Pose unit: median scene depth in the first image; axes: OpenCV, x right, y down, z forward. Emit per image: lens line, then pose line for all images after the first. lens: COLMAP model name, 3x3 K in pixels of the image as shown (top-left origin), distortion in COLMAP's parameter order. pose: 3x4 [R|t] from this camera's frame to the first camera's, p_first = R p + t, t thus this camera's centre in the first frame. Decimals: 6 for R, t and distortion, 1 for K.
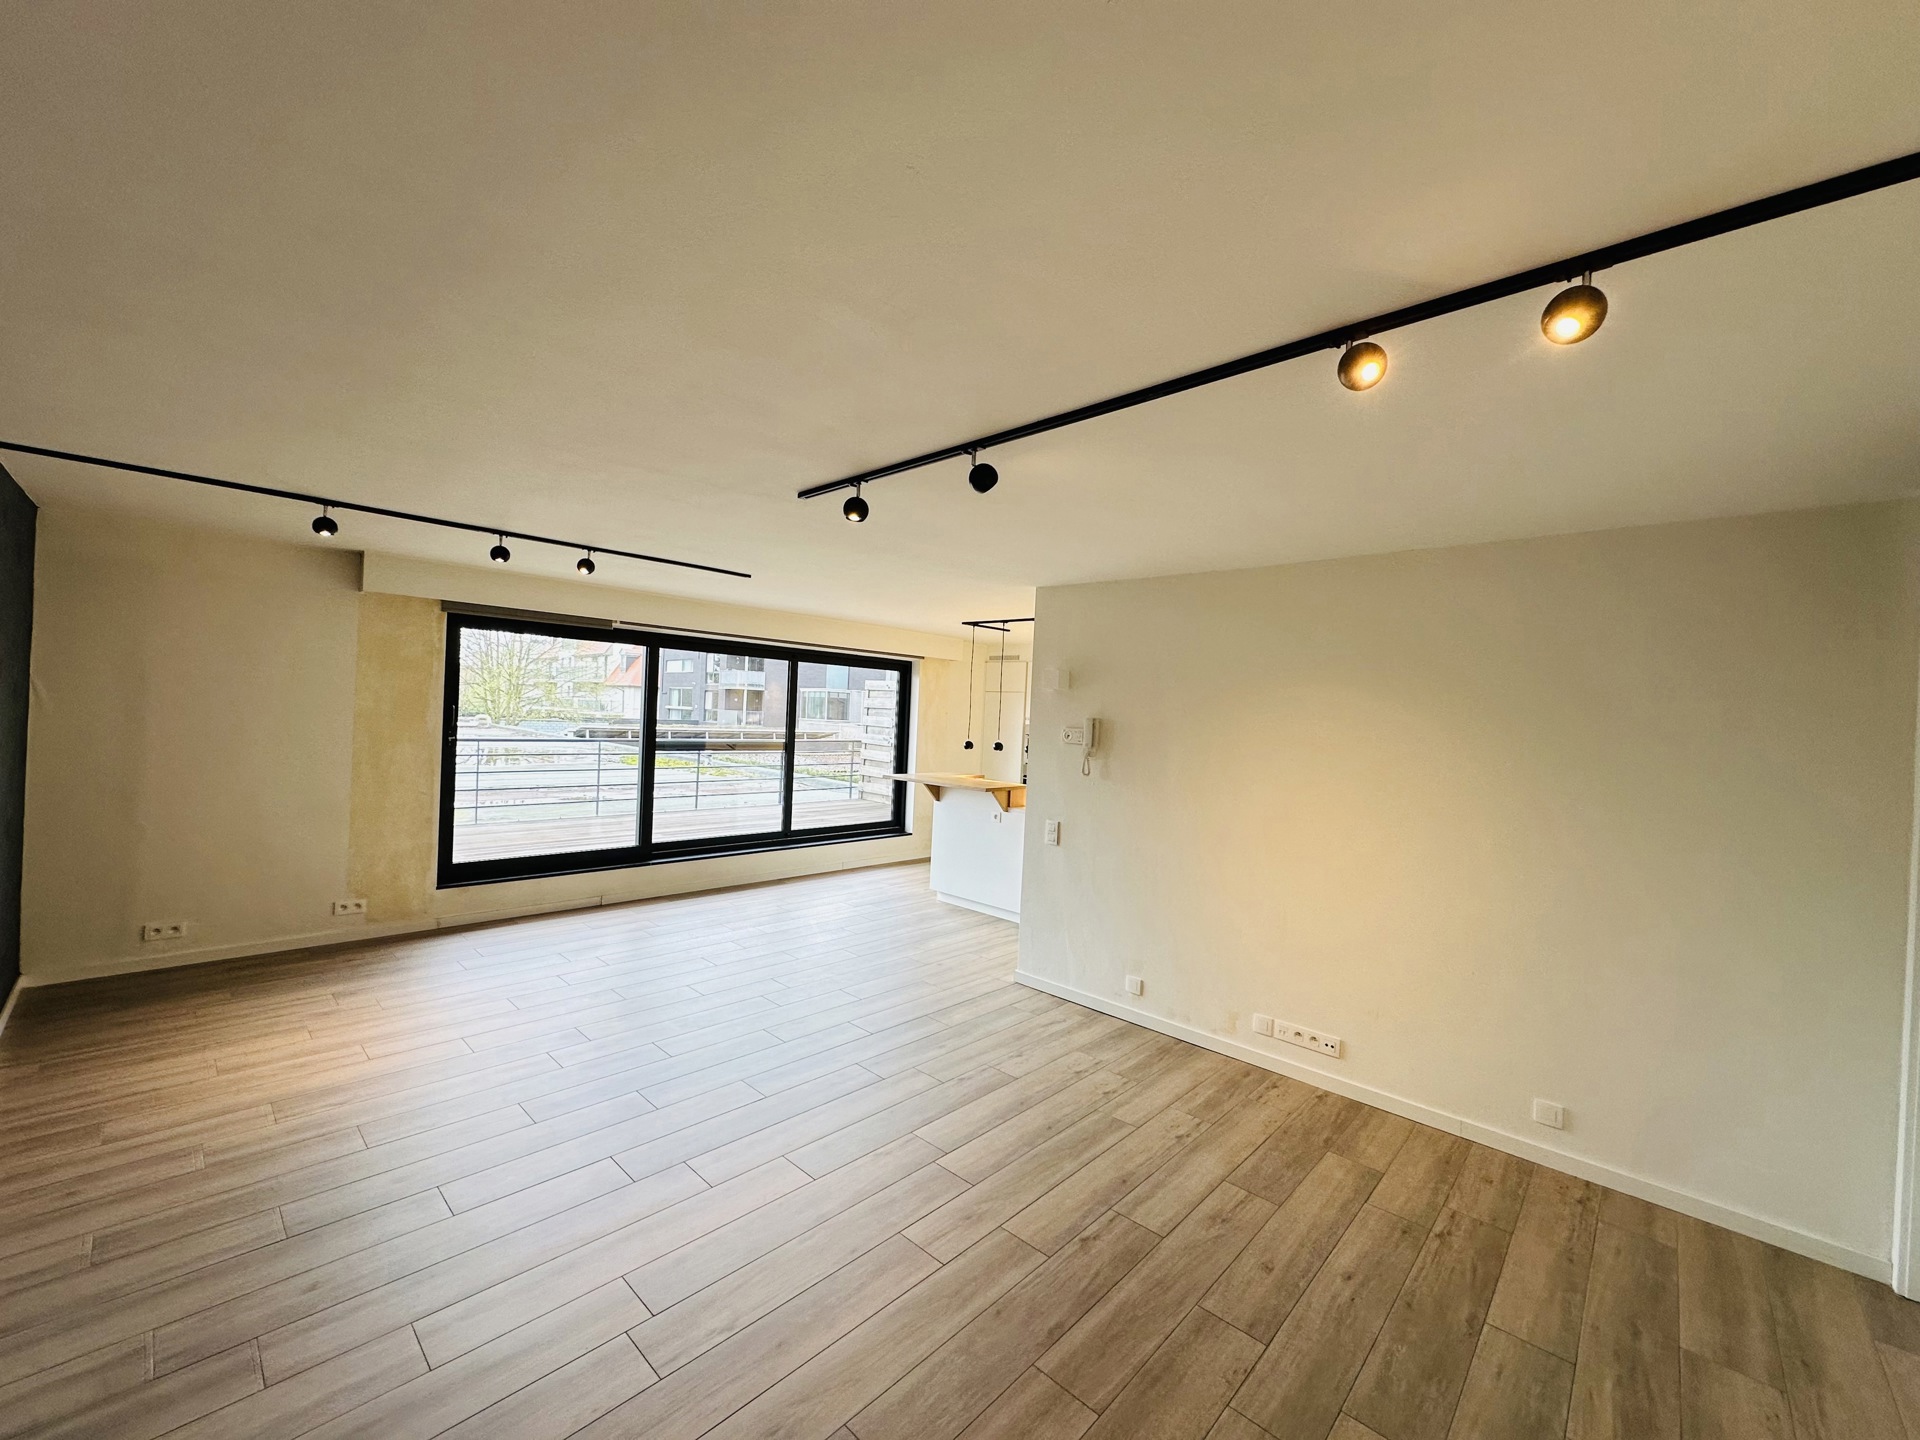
lens RADIAL K [[764.5, 0, 960.6], [0, 764.5, 722.2], [0, 0, 1]] dist [-0.001460, 0.000183]
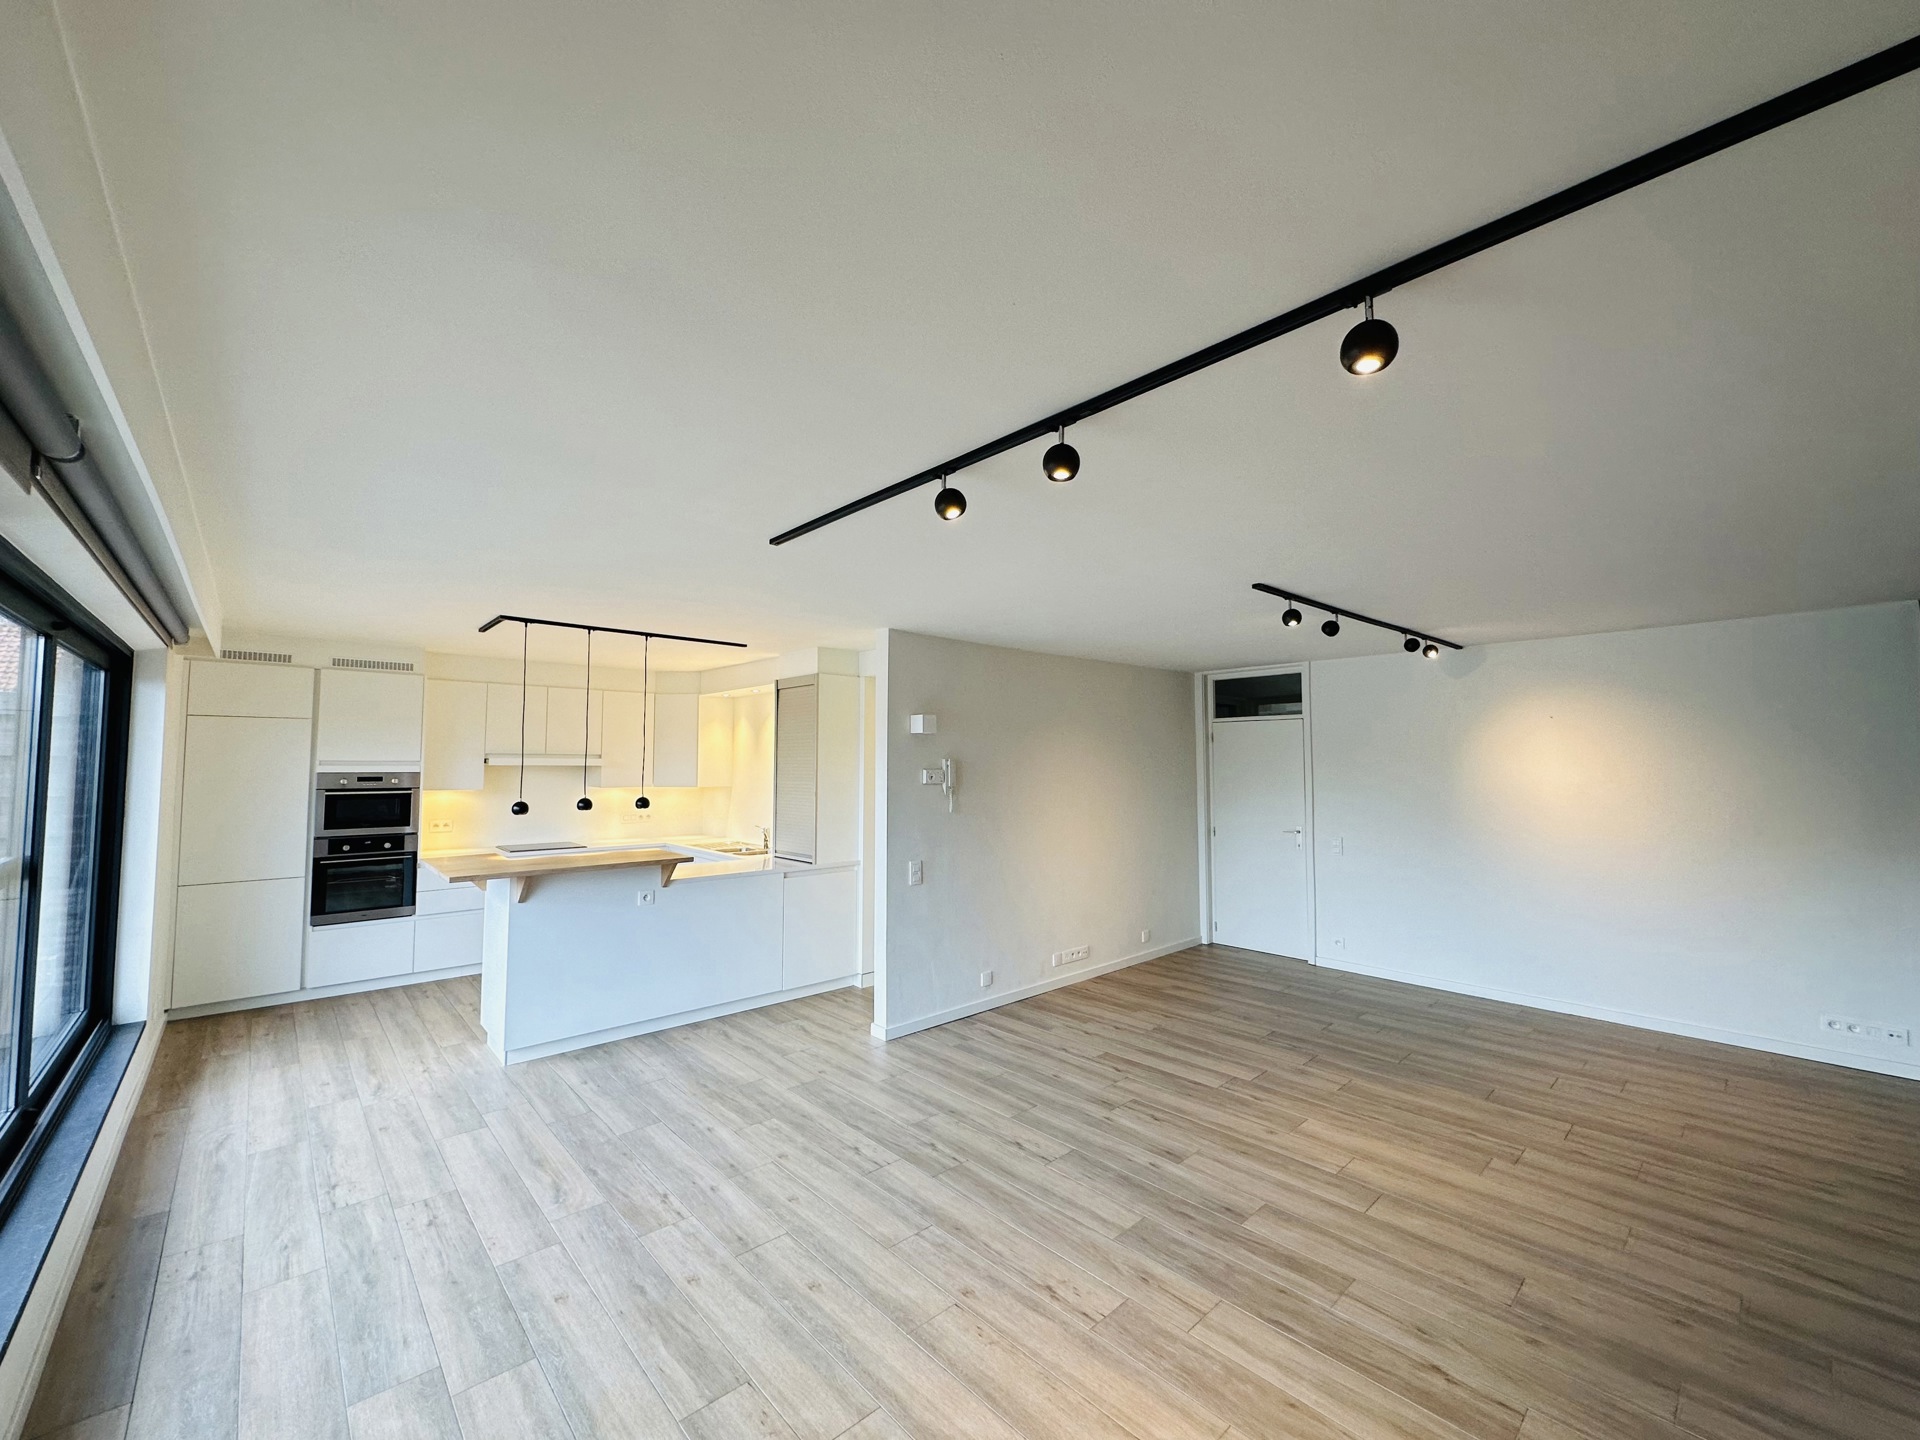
lens RADIAL K [[764.5, 0, 960.6], [0, 764.5, 722.2], [0, 0, 1]] dist [-0.001460, 0.000183]
pose [[0.071714, 0.007024, 0.997400, -0.905535], [0.011730, 0.999900, -0.007885, -0.049416], [-0.997356, 0.012265, 0.071625, 0.870696]]
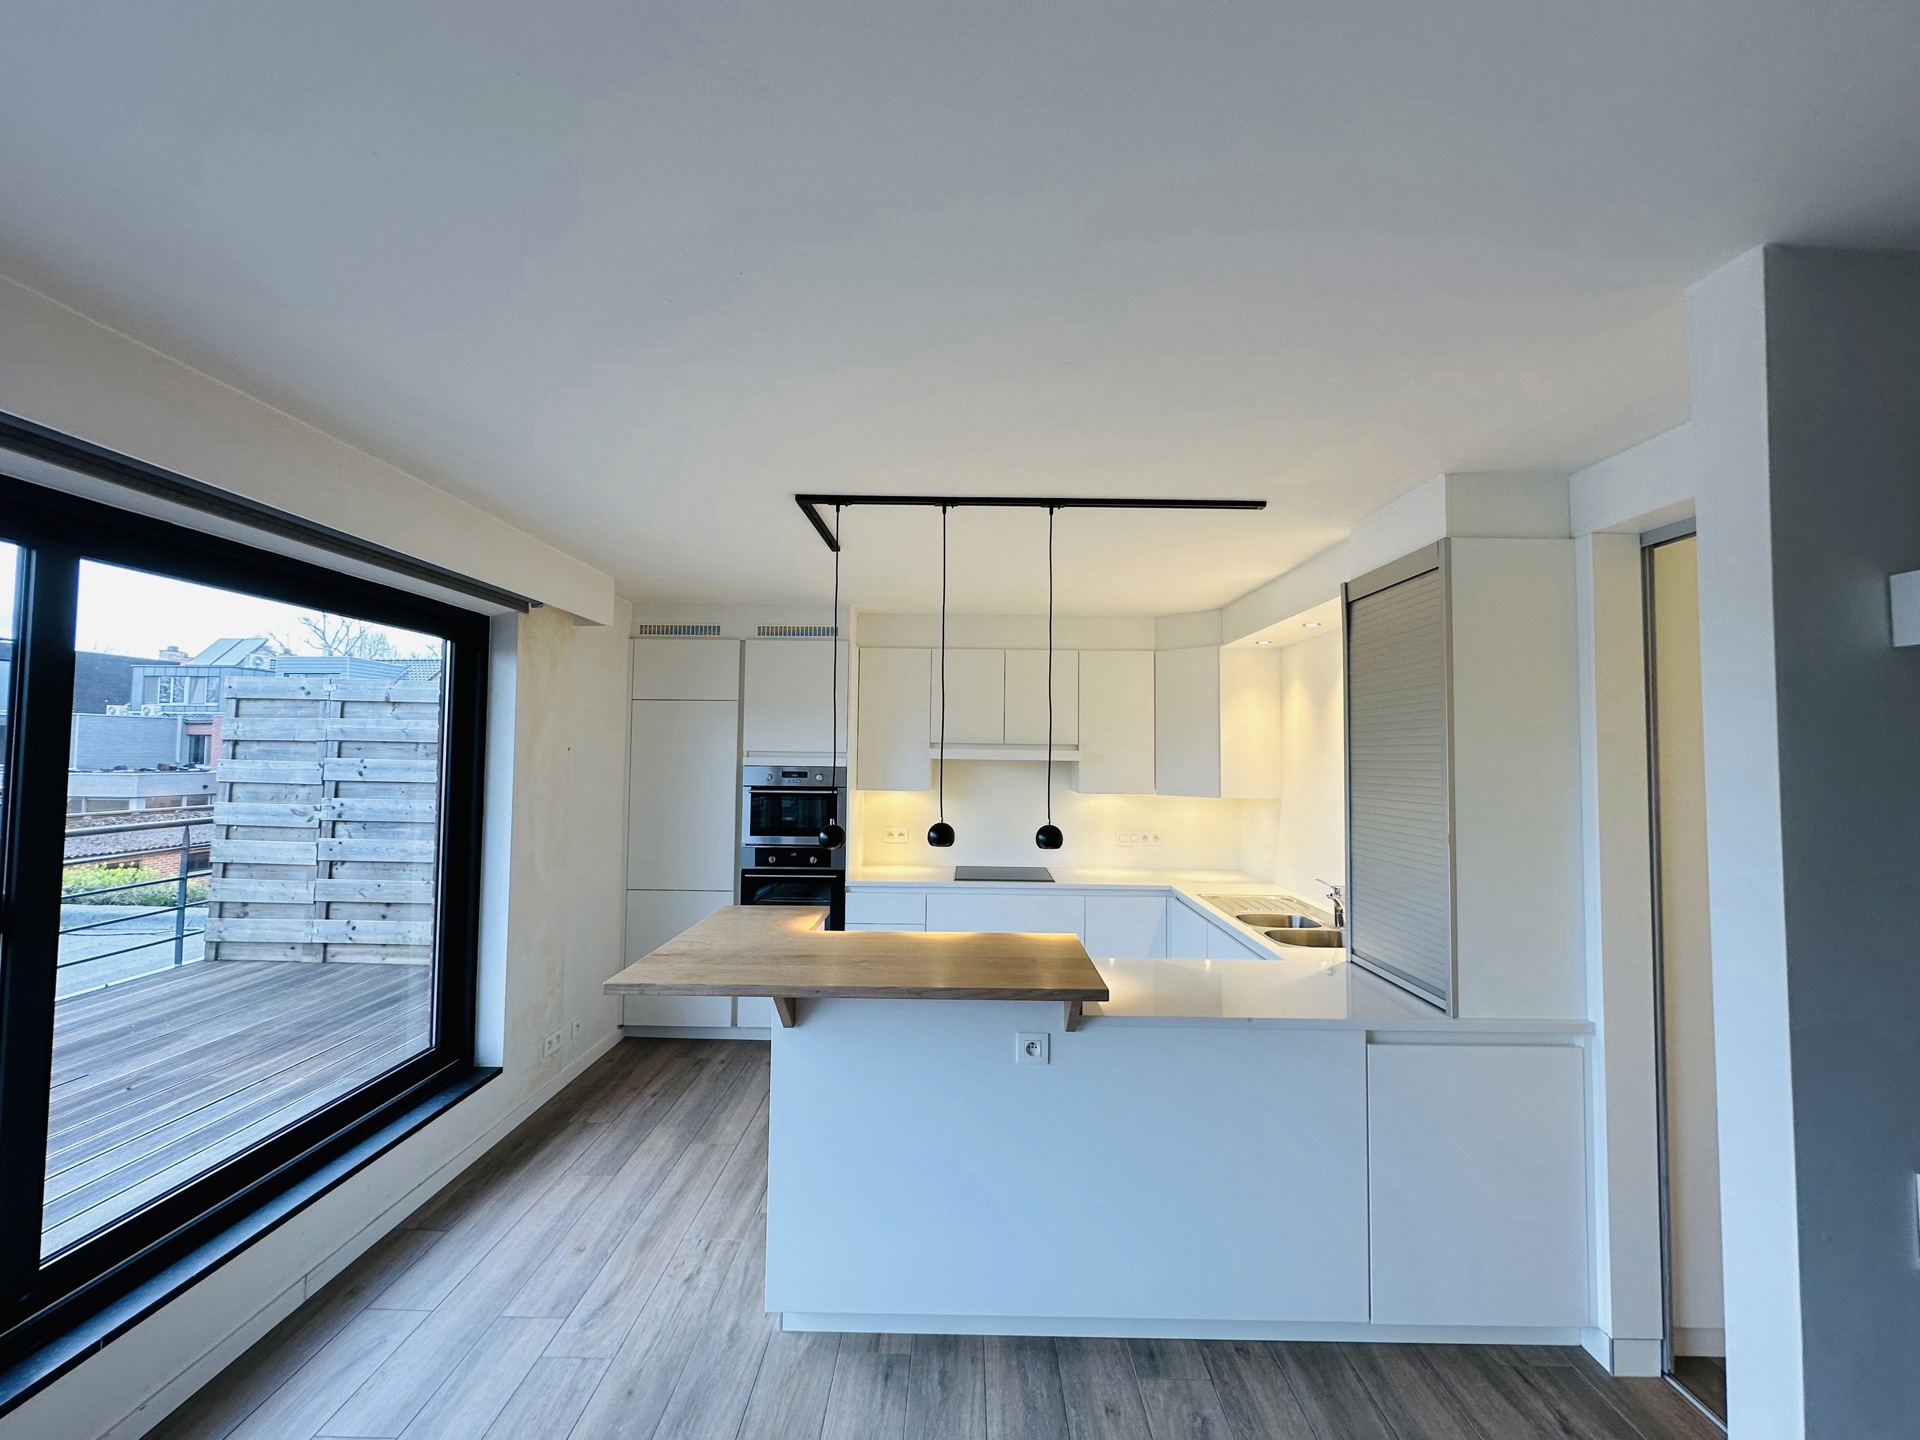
lens RADIAL K [[764.5, 0, 960.6], [0, 764.5, 722.2], [0, 0, 1]] dist [-0.001460, 0.000183]
pose [[0.729839, -0.009037, 0.683559, -0.291128], [0.030031, 0.999371, -0.018851, -0.022292], [-0.682959, 0.034286, 0.729651, 1.038667]]
